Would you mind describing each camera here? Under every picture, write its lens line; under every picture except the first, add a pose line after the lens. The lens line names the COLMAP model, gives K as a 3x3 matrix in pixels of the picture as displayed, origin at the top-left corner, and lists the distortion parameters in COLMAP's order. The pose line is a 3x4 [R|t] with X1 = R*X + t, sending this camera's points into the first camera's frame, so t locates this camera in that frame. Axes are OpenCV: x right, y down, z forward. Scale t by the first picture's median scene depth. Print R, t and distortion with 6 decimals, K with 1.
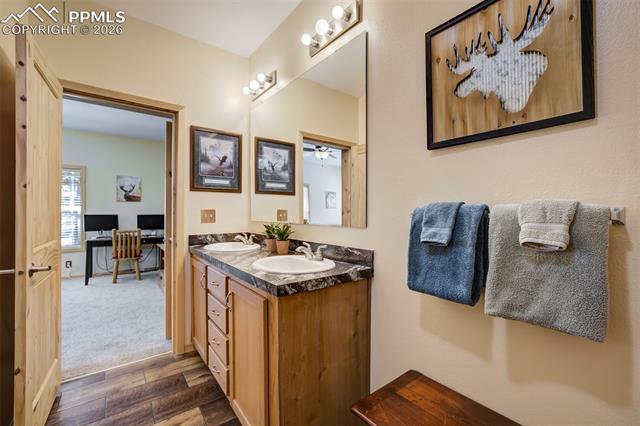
lens RADIAL K [[272.7, 0, 320.4], [0, 272.7, 210.9], [0, 0, 1]] dist [-0.034381, 0.014344]
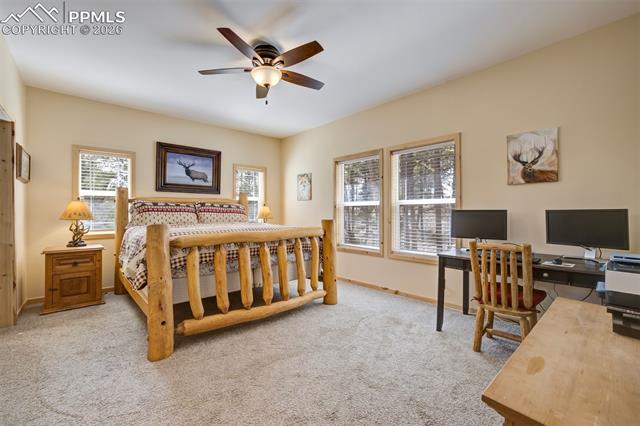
lens RADIAL K [[272.7, 0, 320.4], [0, 272.7, 210.9], [0, 0, 1]] dist [-0.034381, 0.014344]
pose [[0.065947, -0.006352, -0.997803, -0.255723], [0.007717, 0.999953, -0.005855, 0.015076], [0.997793, -0.007314, 0.065993, 0.592354]]
